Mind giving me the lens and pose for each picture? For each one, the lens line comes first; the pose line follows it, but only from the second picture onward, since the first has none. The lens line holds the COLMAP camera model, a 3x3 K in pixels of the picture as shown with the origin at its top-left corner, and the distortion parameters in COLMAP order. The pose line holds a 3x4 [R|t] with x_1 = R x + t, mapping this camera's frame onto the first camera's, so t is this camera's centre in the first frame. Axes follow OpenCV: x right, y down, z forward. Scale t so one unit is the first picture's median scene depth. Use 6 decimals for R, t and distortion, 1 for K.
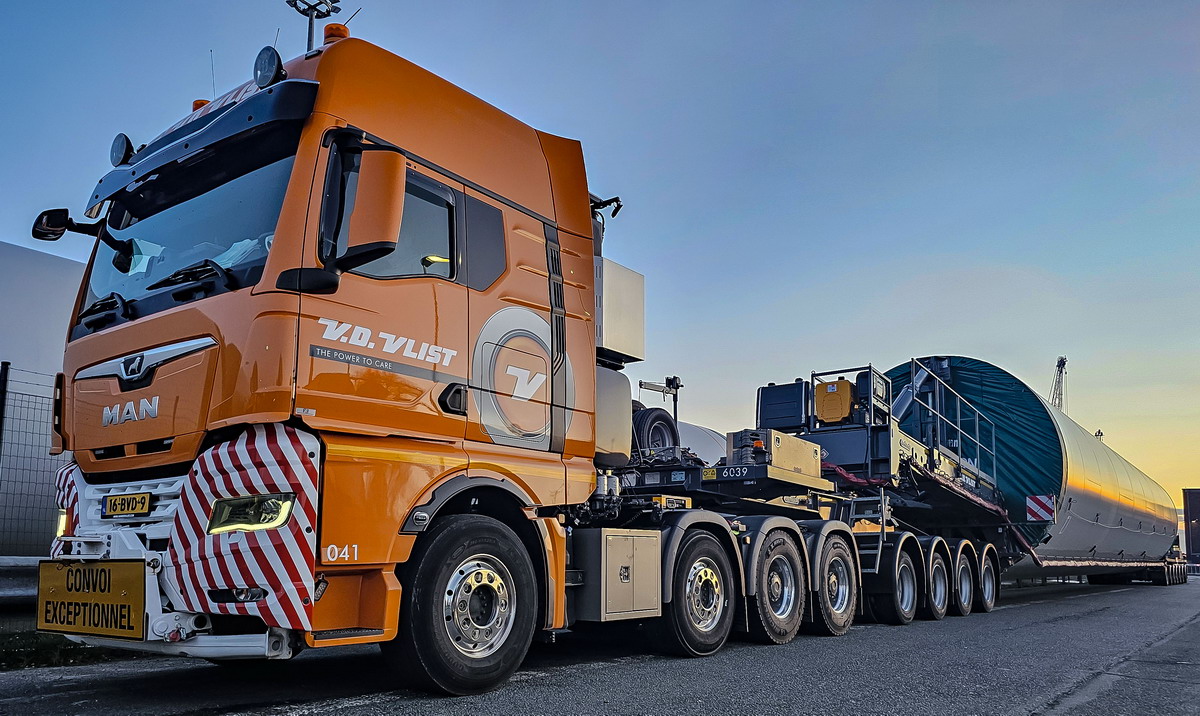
lens RADIAL K [[872.8, 0, 596.7], [0, 872.8, 447.8], [0, 0, 1]] dist [0.094333, -0.132560]
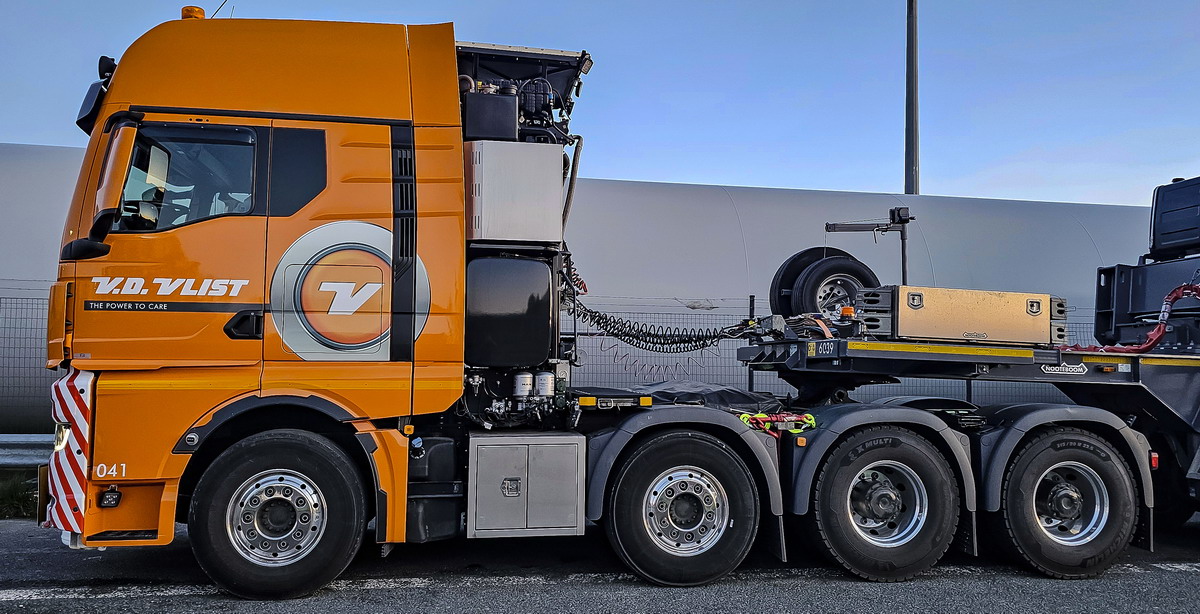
lens RADIAL K [[911.9, 0, 615.5], [0, 911.9, 296.3], [0, 0, 1]] dist [0.075445, -0.086032]
pose [[0.727118, -0.050311, -0.684667, 0.878687], [0.079500, 0.996772, 0.011184, -0.062745], [0.681894, -0.062563, 0.728770, 0.447226]]
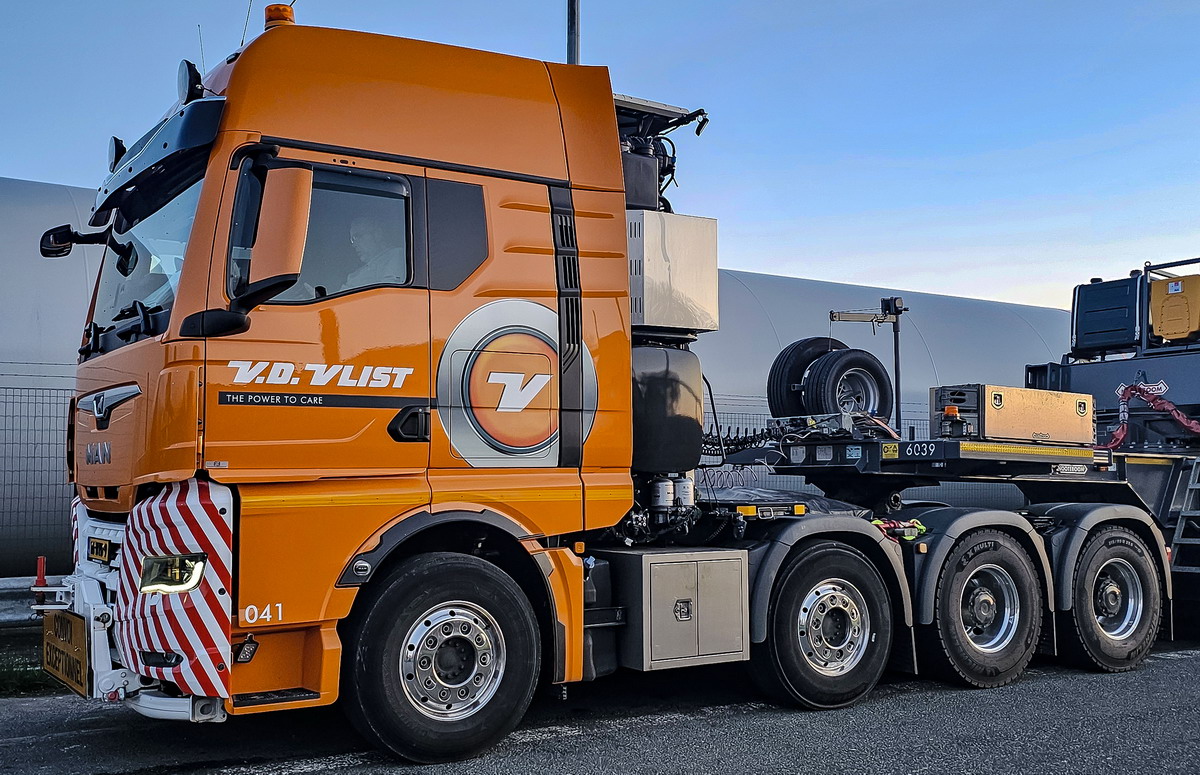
lens RADIAL K [[1229.3, 0, 600.0], [0, 1229.3, 387.5], [0, 0, 1]] dist [0.131953, -0.279209]
pose [[0.938593, -0.032490, -0.343493, 0.402440], [0.051329, 0.997627, 0.045895, -0.128414], [0.341187, -0.060708, 0.938033, -0.076742]]
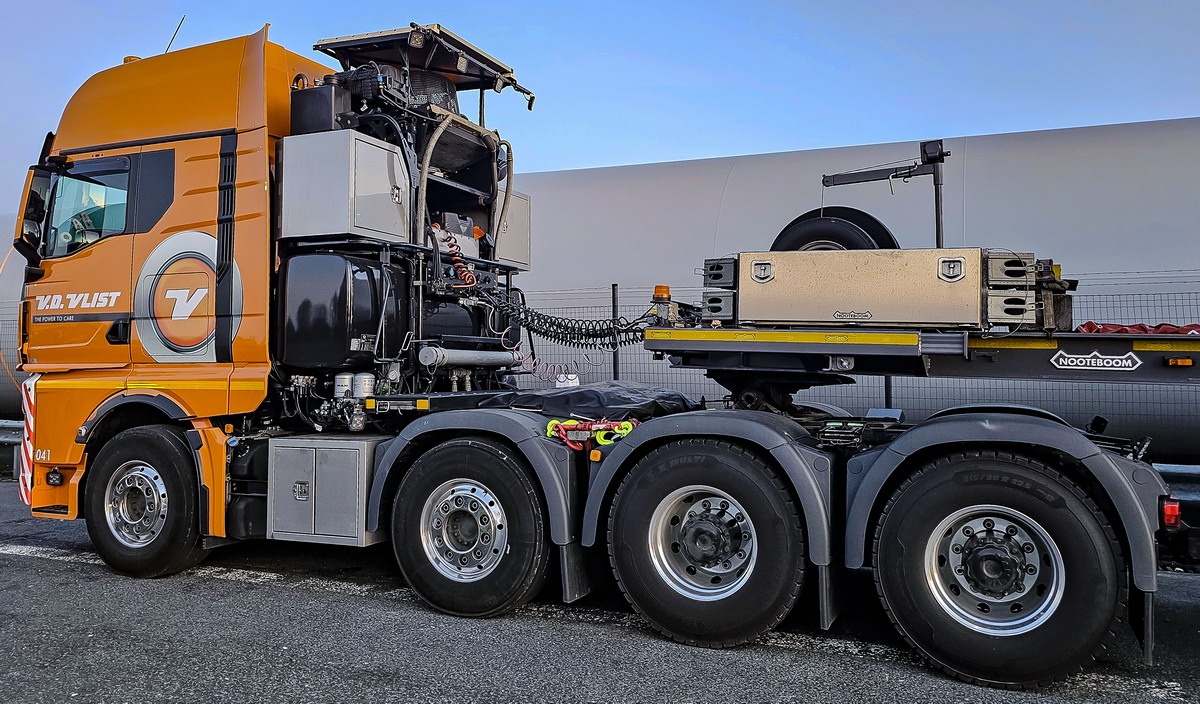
lens RADIAL K [[933.1, 0, 601.7], [0, 933.1, 312.6], [0, 0, 1]] dist [0.093522, -0.124316]
pose [[0.235412, -0.060908, -0.969985, 1.180495], [0.121774, 0.992018, -0.032737, 0.039152], [0.964237, -0.110412, 0.240950, 1.231857]]
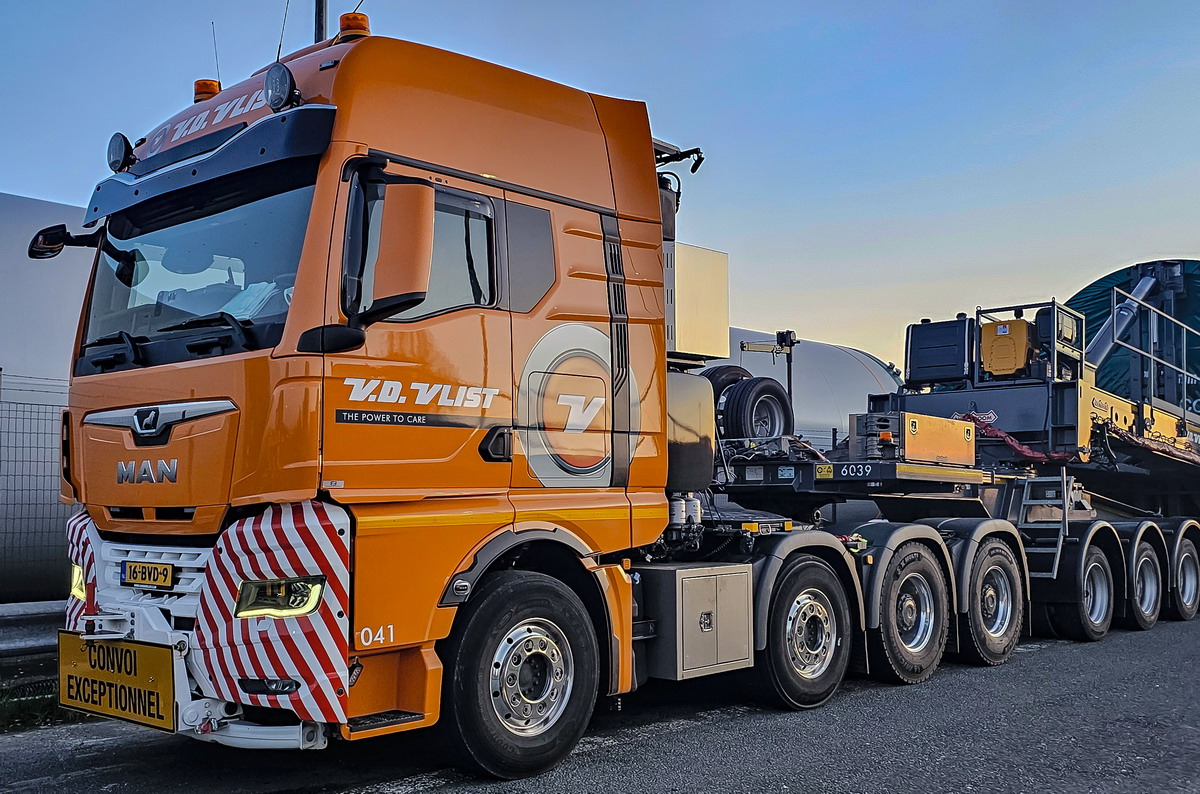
lens RADIAL K [[1185.6, 0, 606.0], [0, 1185.6, 415.2], [0, 0, 1]] dist [0.135262, -0.283871]
pose [[0.995093, -0.013724, -0.097986, 0.058137], [0.019913, 0.997848, 0.062466, -0.145448], [0.096918, -0.064110, 0.993225, -0.157323]]
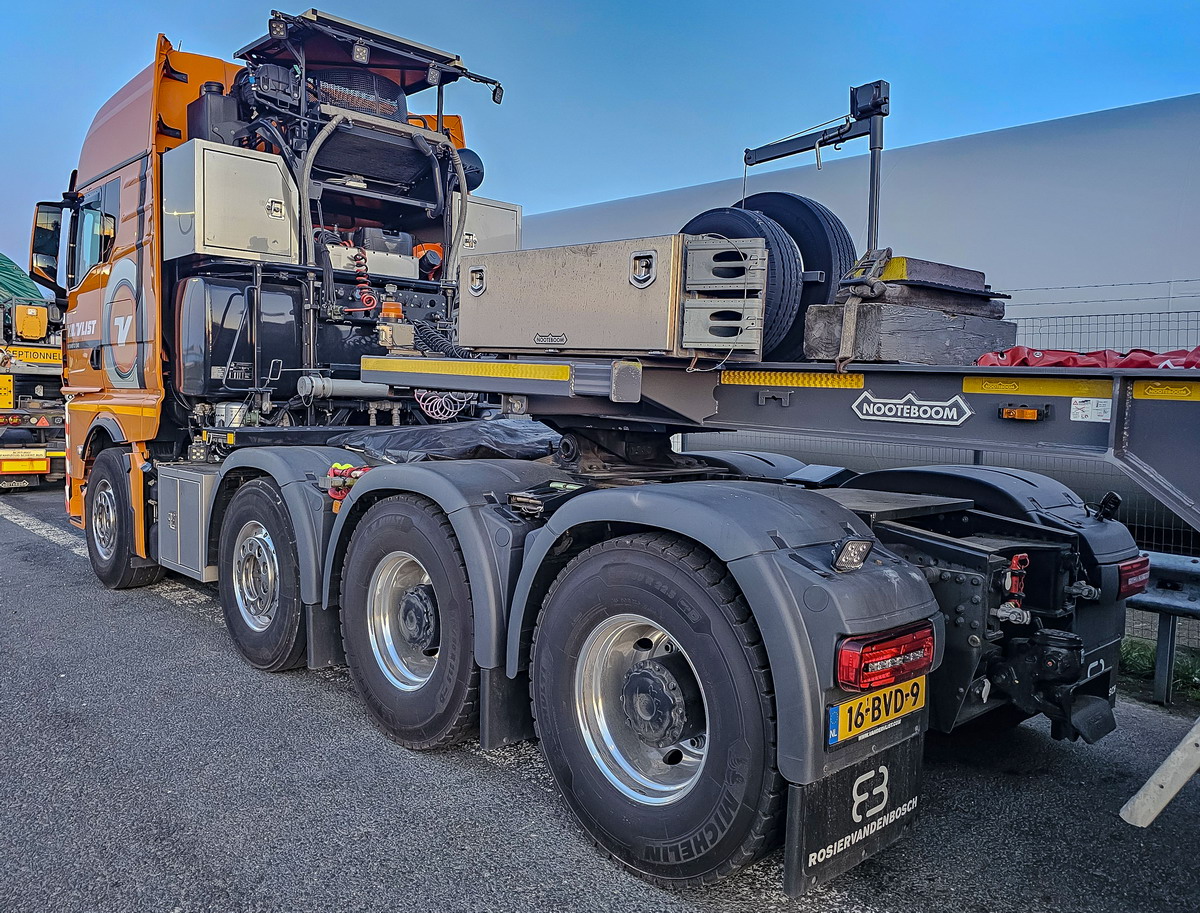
lens RADIAL K [[928.5, 0, 600.8], [0, 928.5, 443.9], [0, 0, 1]] dist [0.070673, -0.078543]
pose [[-0.168007, 0.044230, -0.984793, 1.000849], [0.101403, 0.994469, 0.027365, 0.098680], [0.980556, -0.095264, -0.171563, 1.805085]]
